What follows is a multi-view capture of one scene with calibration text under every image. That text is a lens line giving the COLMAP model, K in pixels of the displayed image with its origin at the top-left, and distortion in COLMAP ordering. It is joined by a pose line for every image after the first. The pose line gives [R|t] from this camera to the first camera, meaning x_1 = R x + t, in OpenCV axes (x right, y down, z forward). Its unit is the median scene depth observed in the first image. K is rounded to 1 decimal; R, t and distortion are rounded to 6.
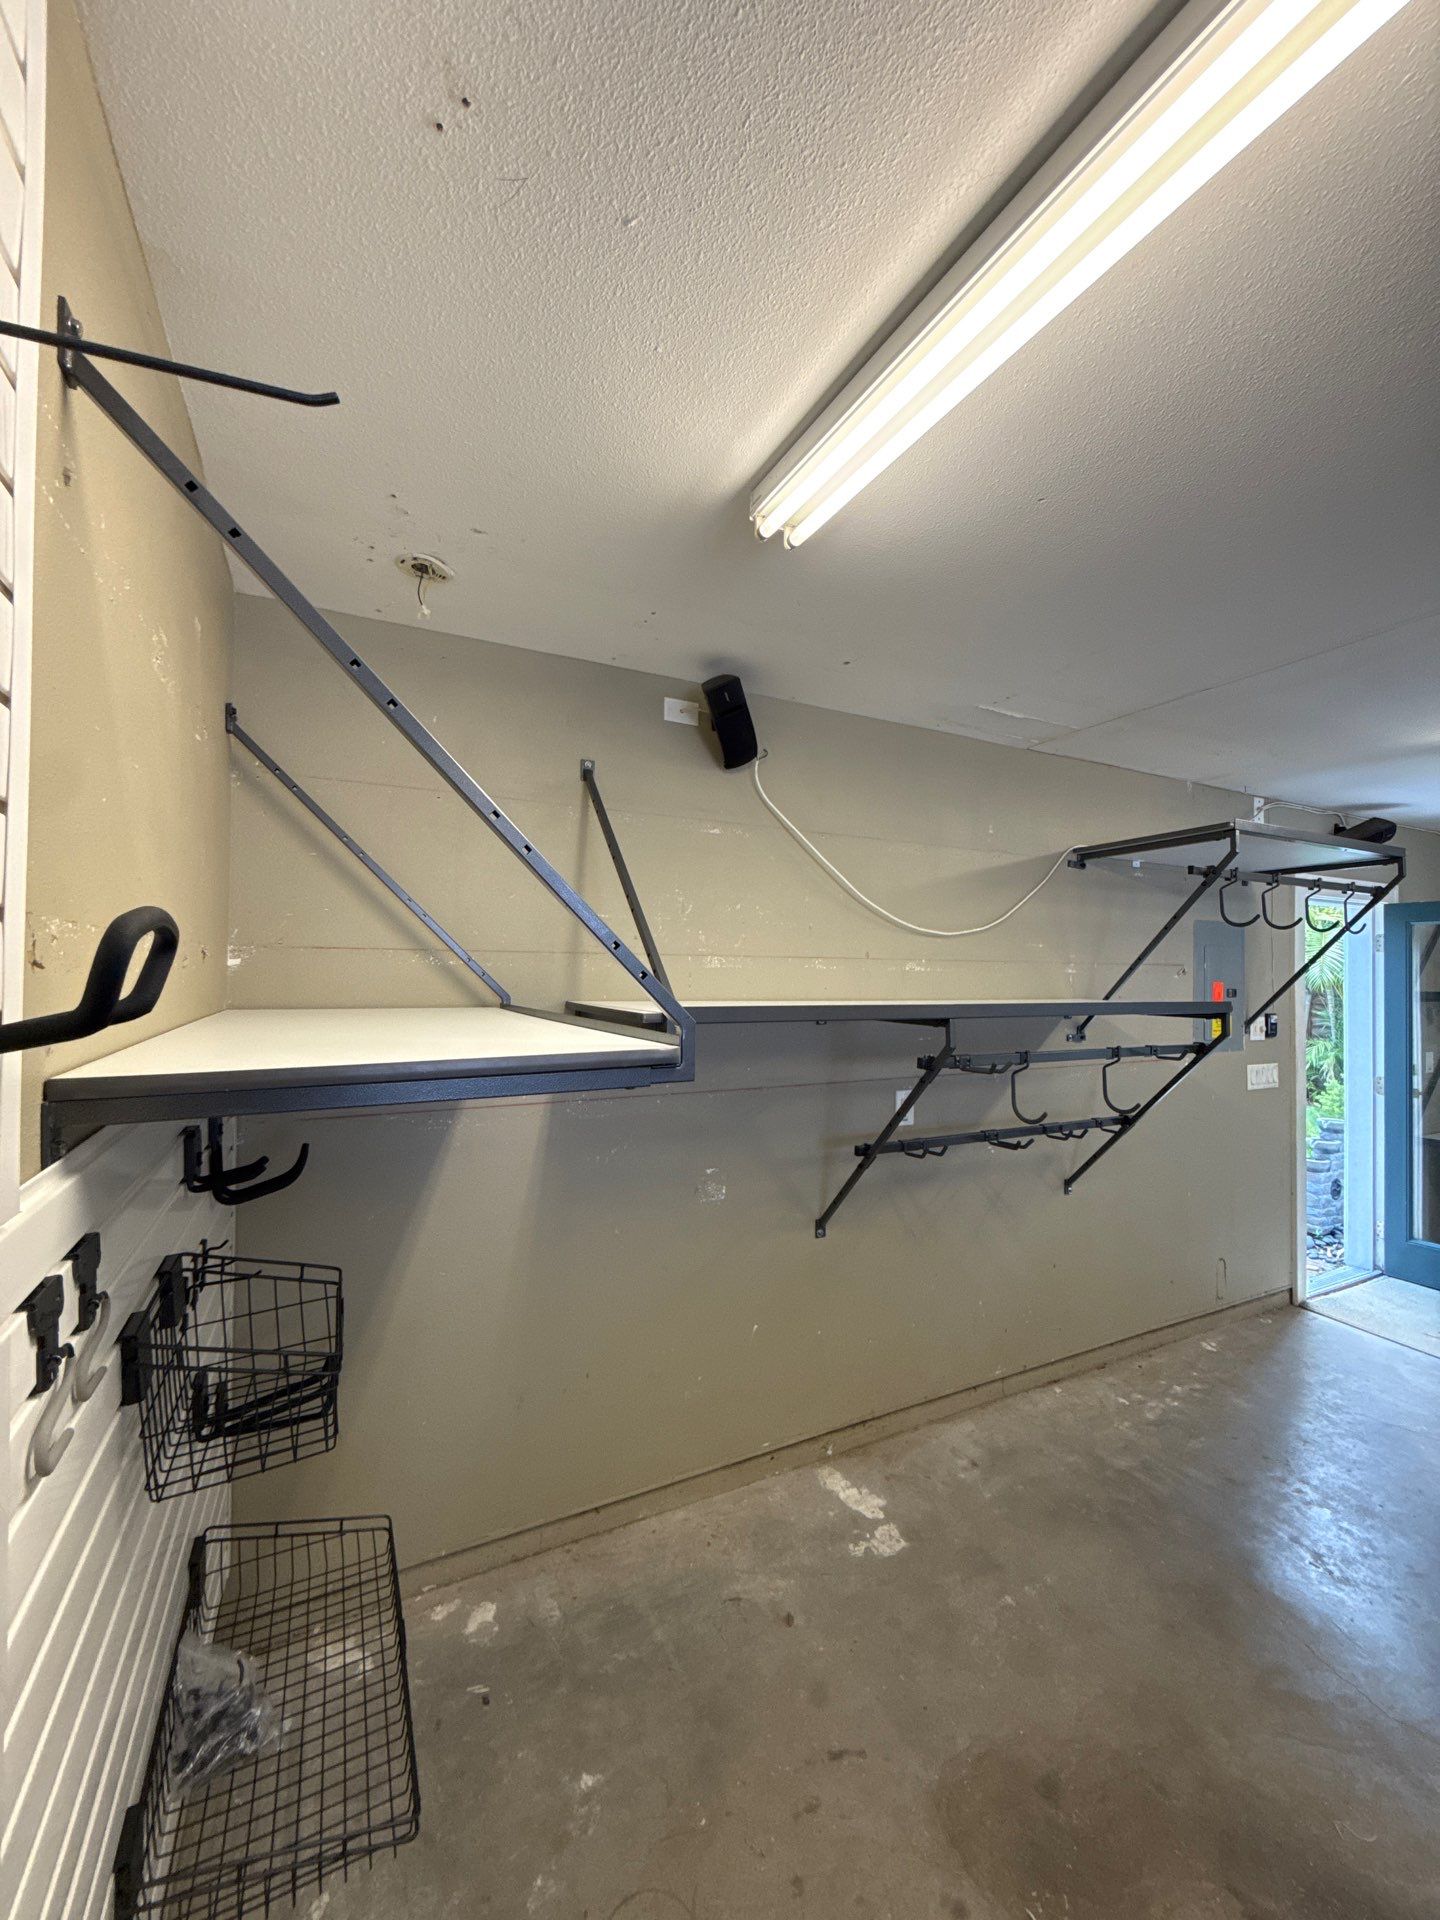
lens RADIAL K [[762.9, 0, 721.2], [0, 762.9, 961.5], [0, 0, 1]] dist [-0.000124, 0.000200]
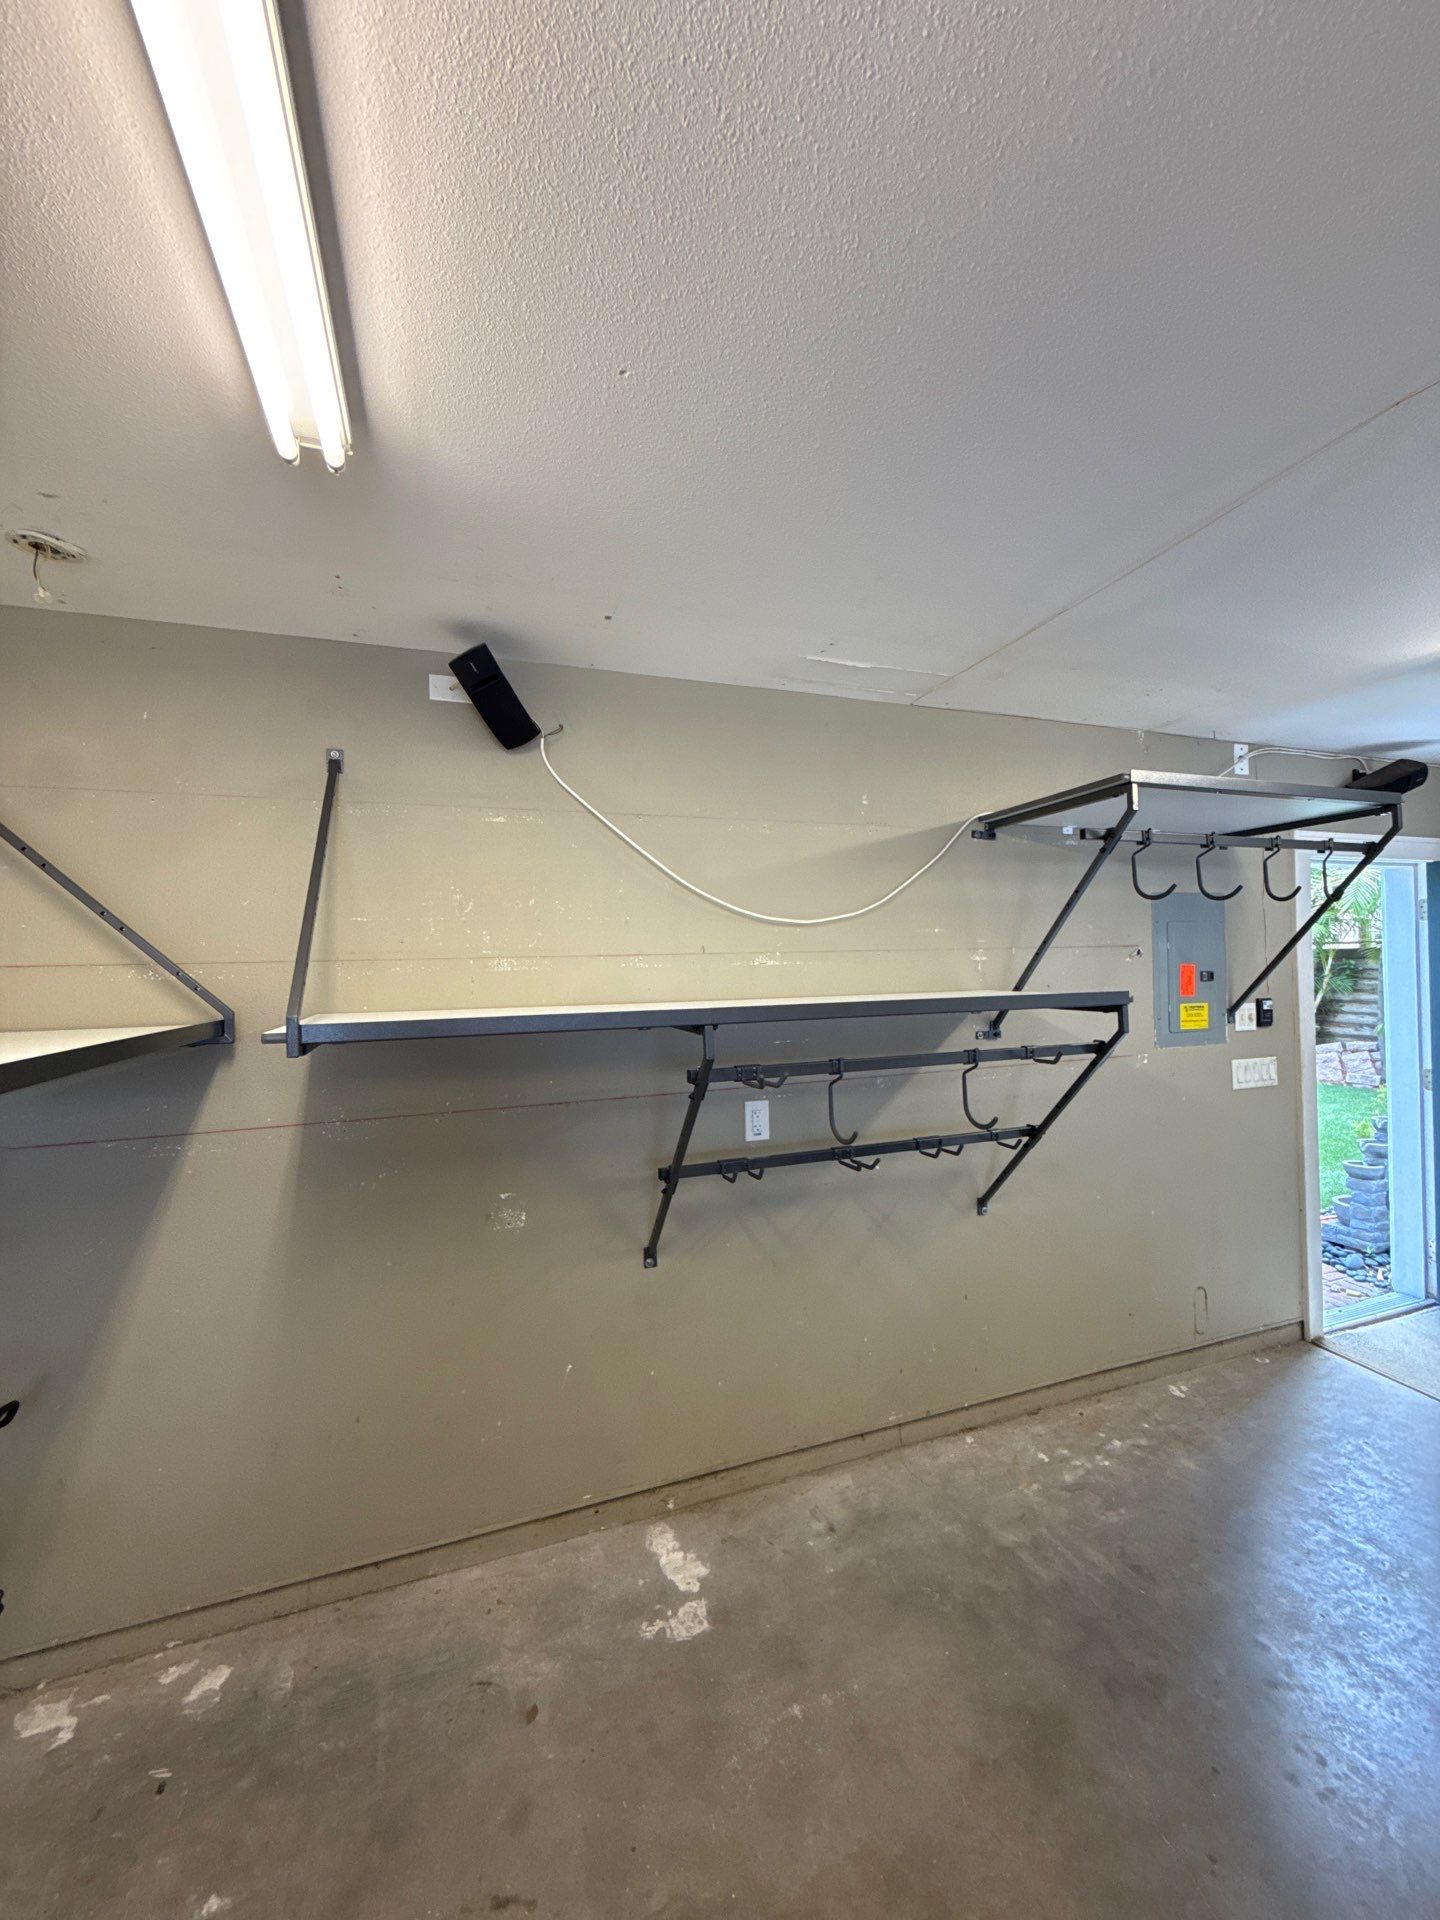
lens RADIAL K [[762.9, 0, 720.3], [0, 762.9, 960.7], [0, 0, 1]] dist [-0.000124, 0.000200]
pose [[0.991936, -0.033224, -0.122307, 0.328603], [0.034551, 0.999365, 0.008747, -0.002902], [0.121938, -0.012902, 0.992454, 0.124840]]
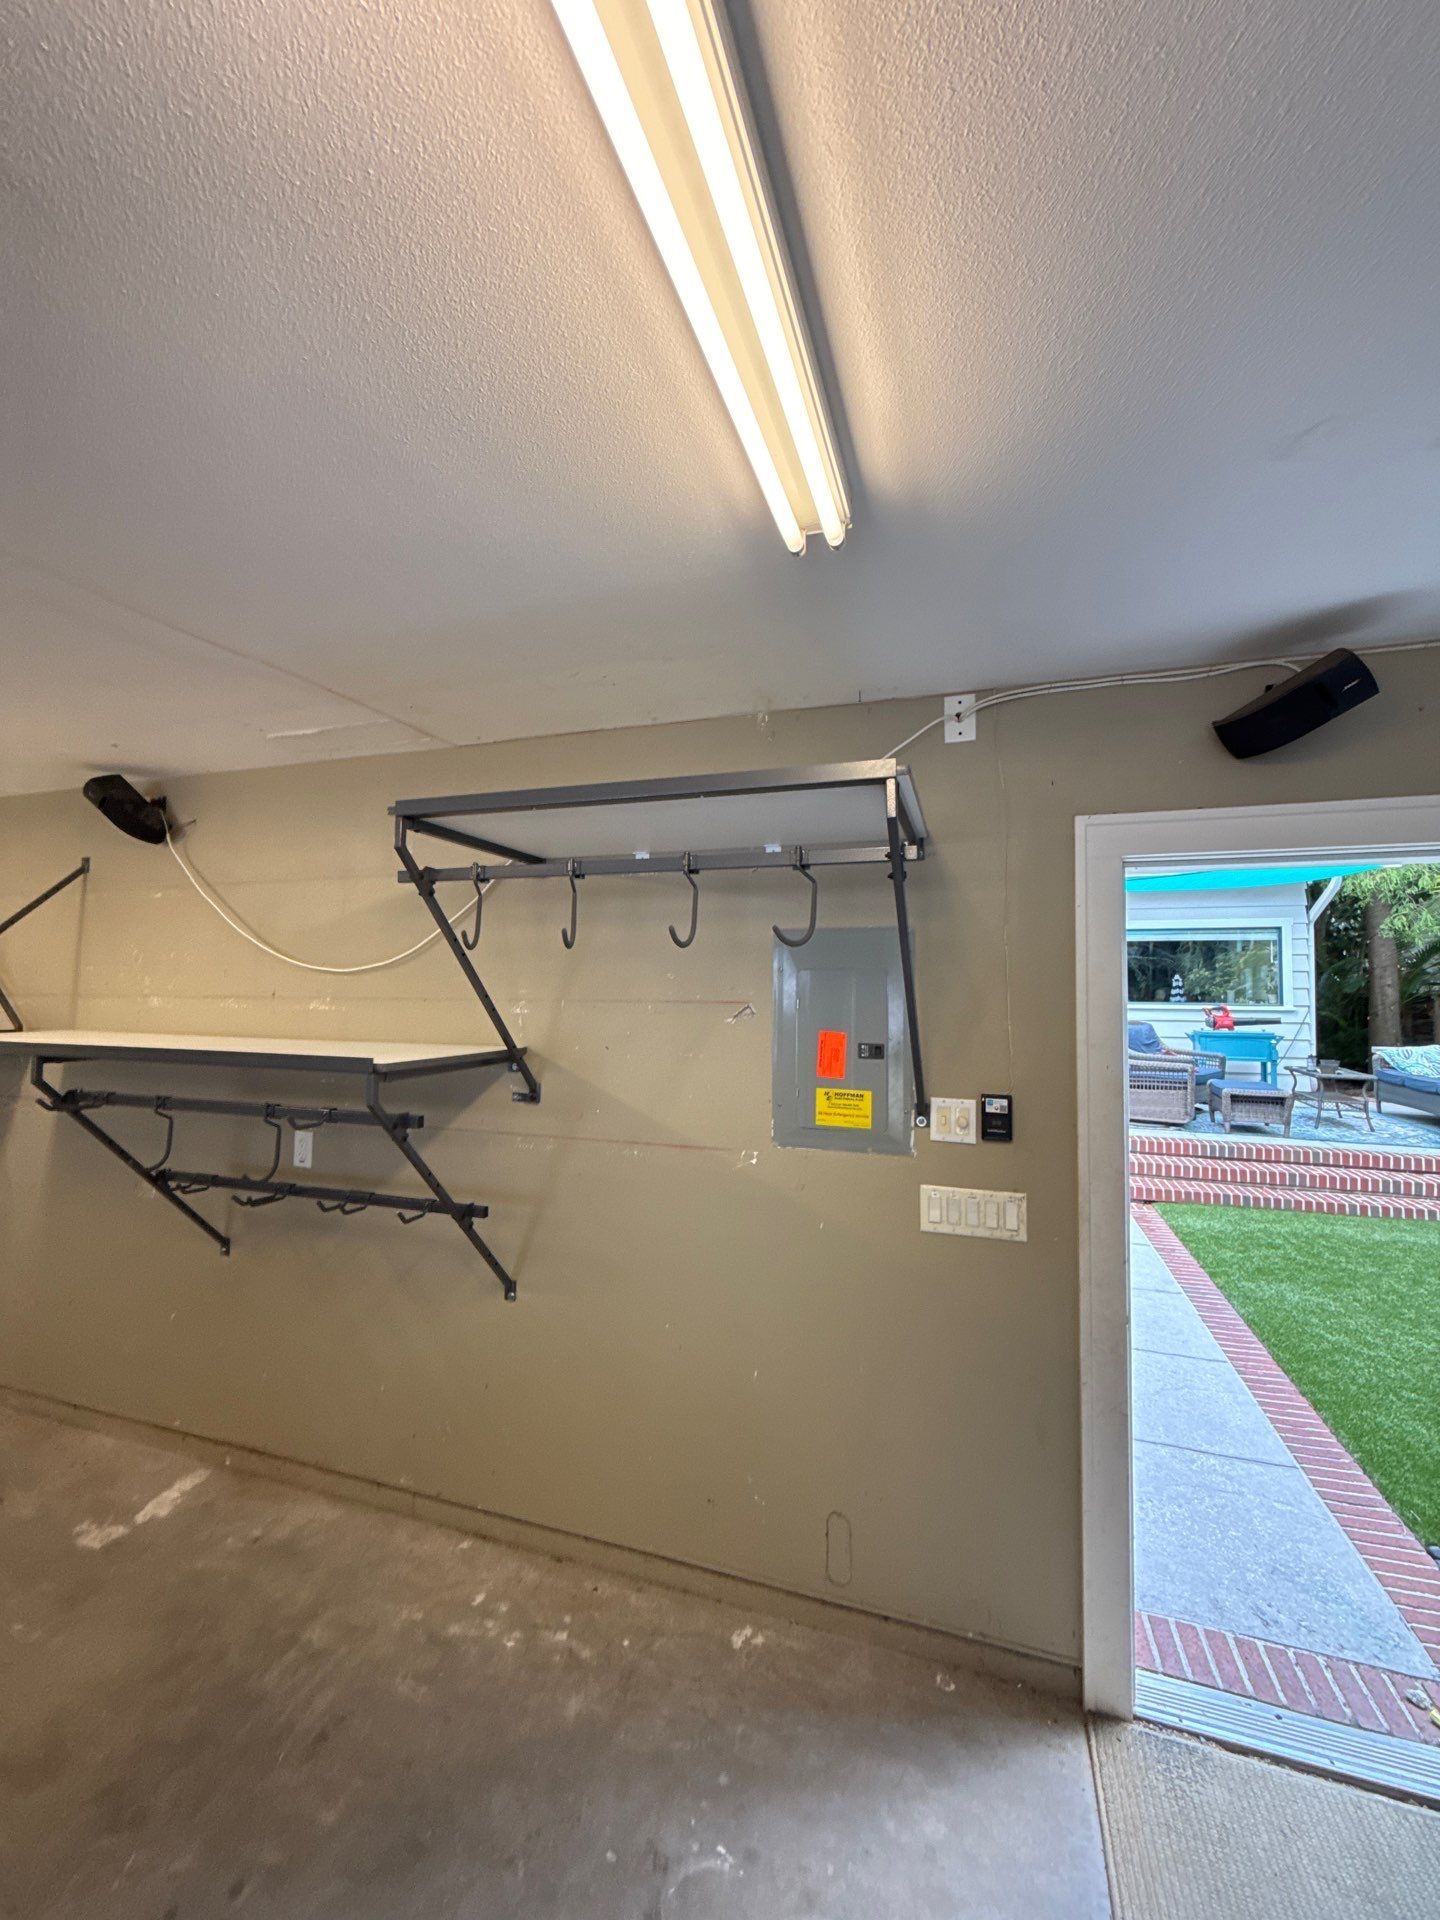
lens RADIAL K [[762.9, 0, 722.0], [0, 762.9, 960.0], [0, 0, 1]] dist [-0.000124, 0.000200]
pose [[0.704908, -0.033540, -0.708505, 1.395335], [0.011196, 0.999283, -0.036166, -0.010556], [0.709210, 0.017562, 0.704778, 0.721307]]
